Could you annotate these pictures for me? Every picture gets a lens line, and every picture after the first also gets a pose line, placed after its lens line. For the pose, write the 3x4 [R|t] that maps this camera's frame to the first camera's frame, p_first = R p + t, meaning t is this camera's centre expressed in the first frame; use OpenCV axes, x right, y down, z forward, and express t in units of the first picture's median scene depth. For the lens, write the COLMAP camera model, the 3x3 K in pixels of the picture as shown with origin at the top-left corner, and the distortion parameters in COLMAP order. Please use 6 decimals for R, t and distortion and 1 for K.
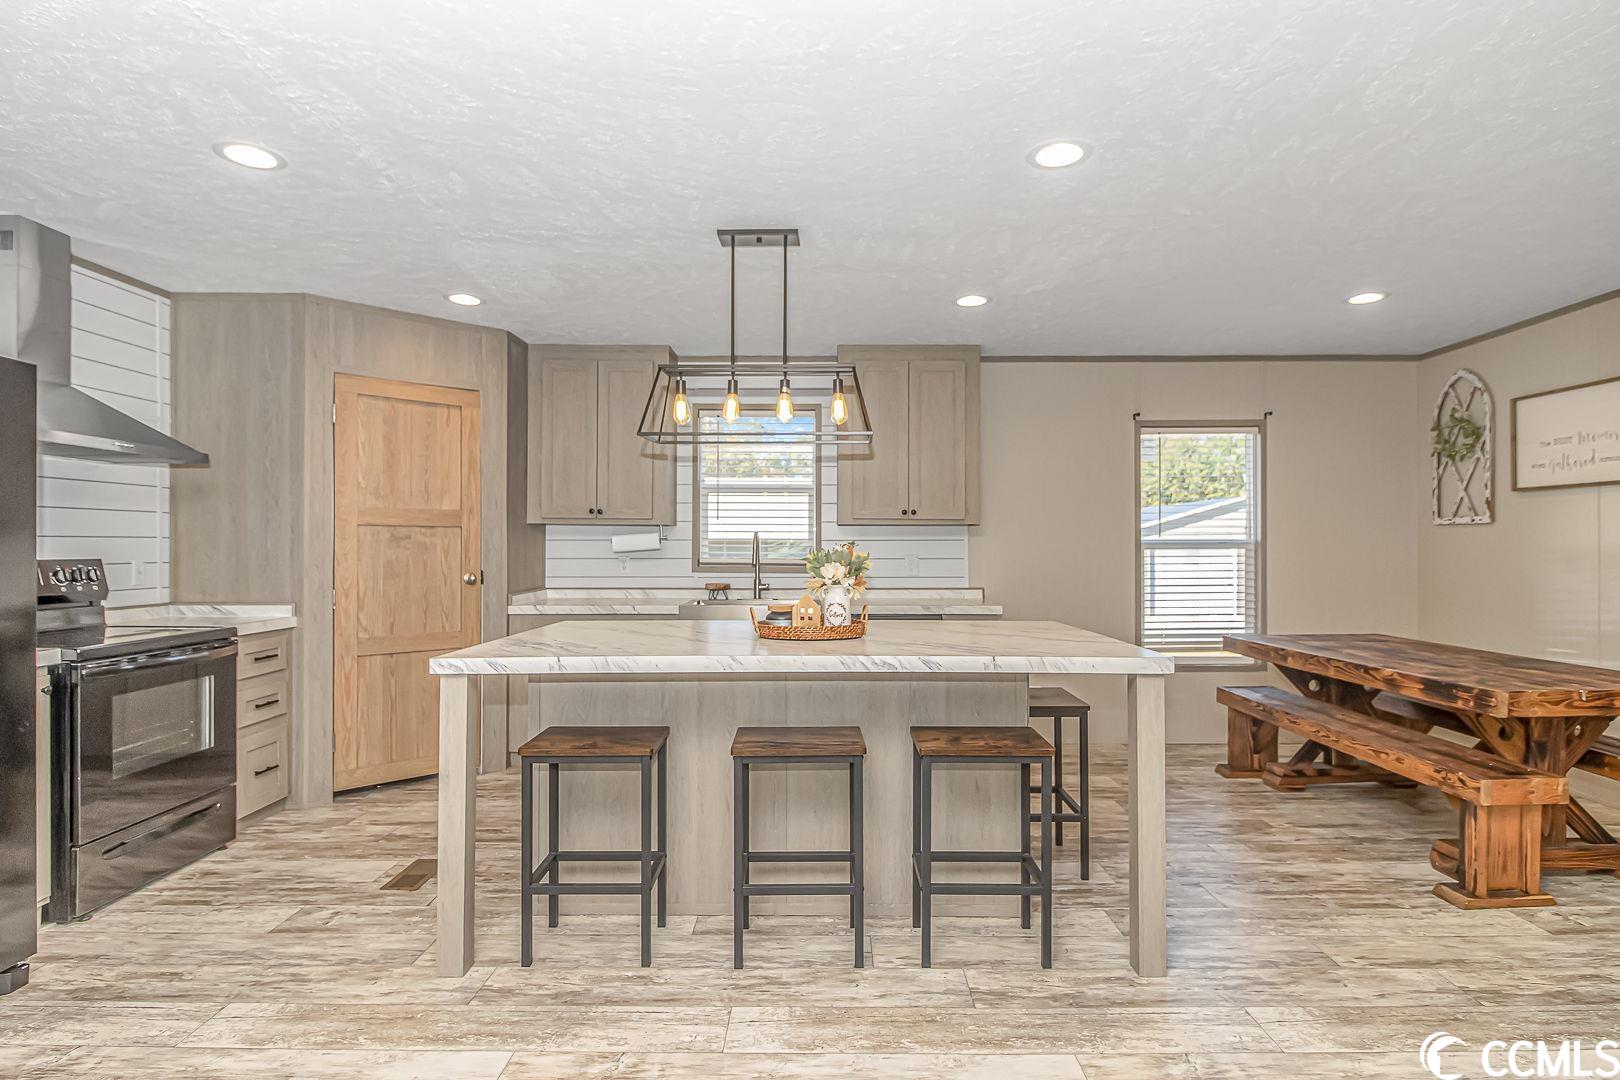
lens RADIAL K [[833.4, 0, 816.1], [0, 833.4, 544.1], [0, 0, 1]] dist [0.010301, -0.014810]
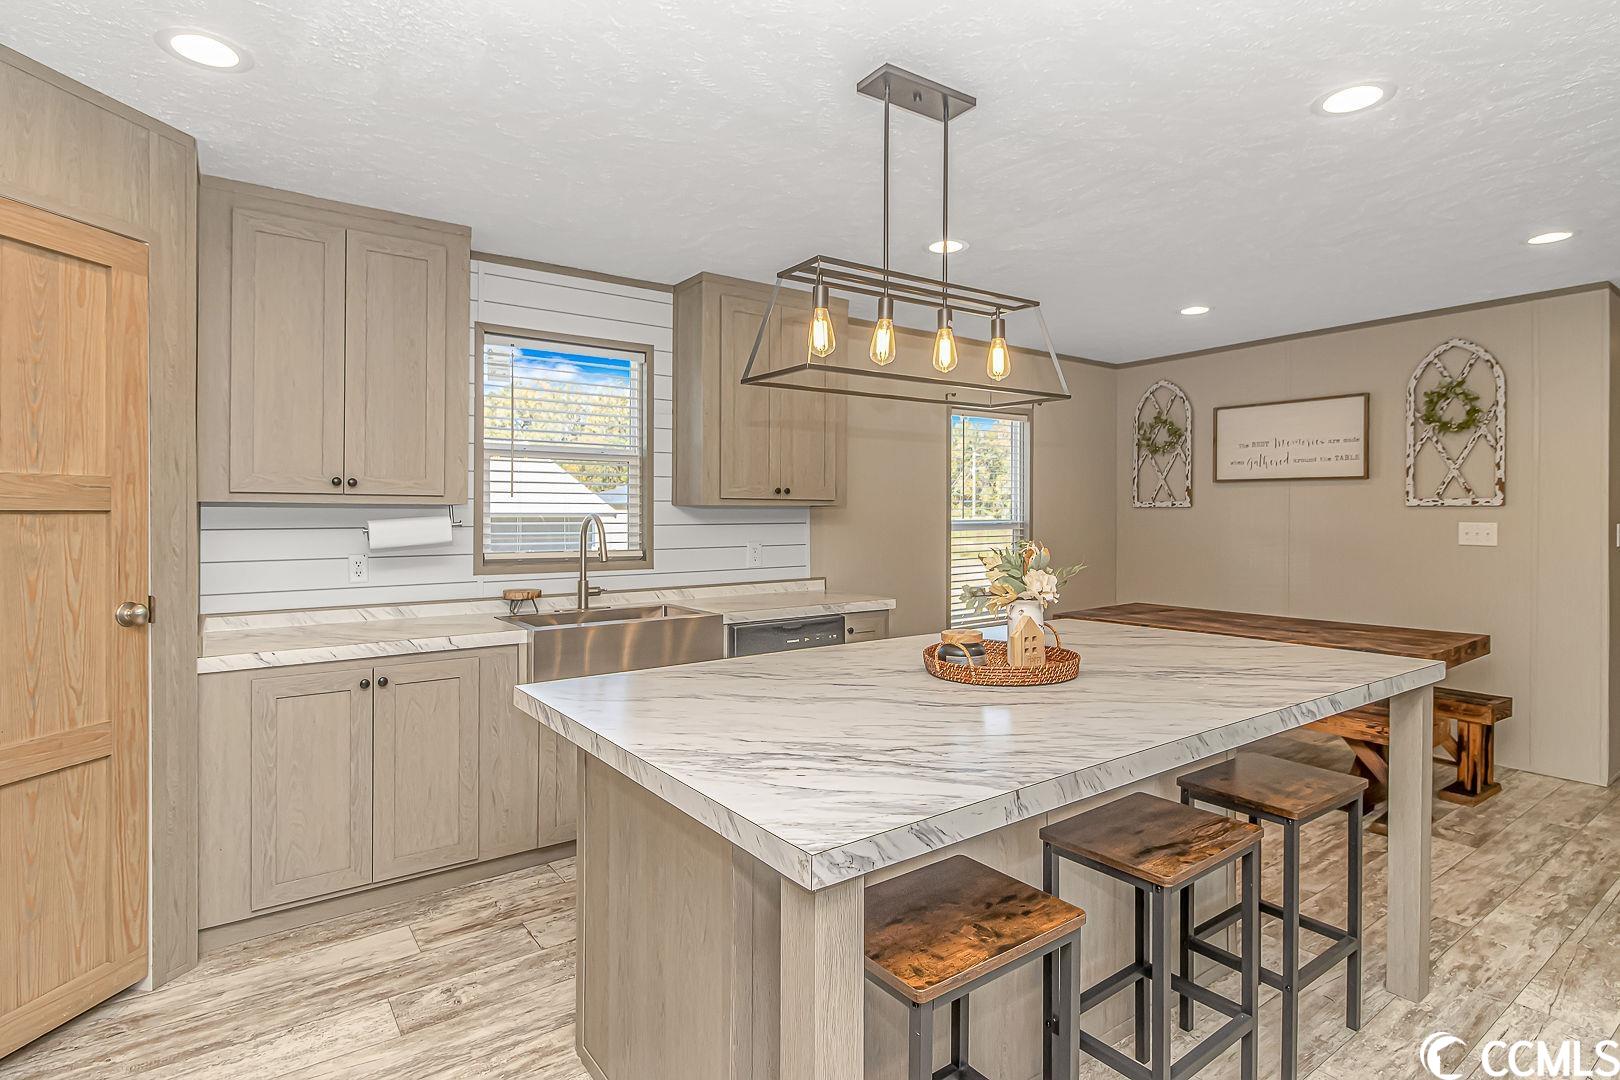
lens RADIAL K [[833.4, 0, 815.7], [0, 833.4, 517.6], [0, 0, 1]] dist [0.010301, -0.014810]
pose [[0.802528, -0.004589, 0.596597, -0.368769], [0.000997, 0.999979, 0.006351, -0.018163], [-0.596614, -0.004502, 0.802516, 0.340520]]
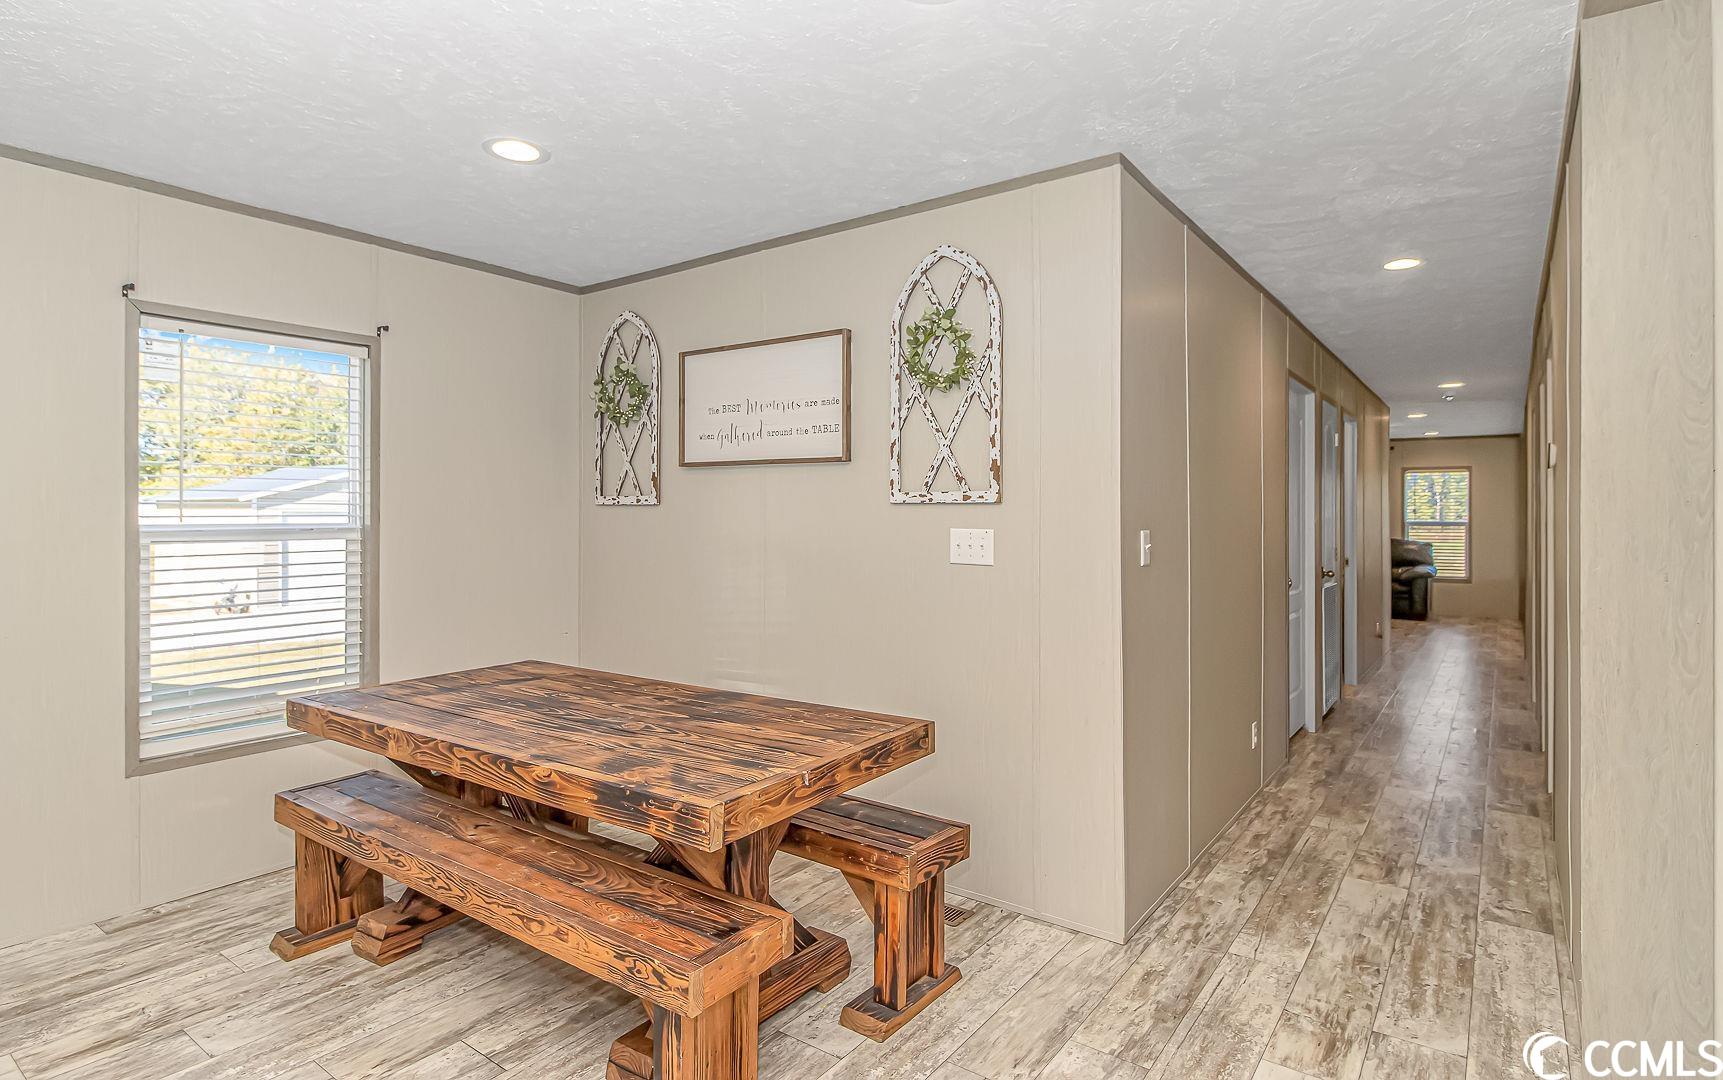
lens RADIAL K [[883.3, 0, 862.4], [0, 883.3, 511.4], [0, 0, 1]] dist [-0.005628, -0.006815]
pose [[0.585616, 0.005326, 0.810571, 0.231800], [-0.003651, 0.999986, -0.003933, -0.015896], [-0.810580, -0.000656, 0.585627, 0.336895]]
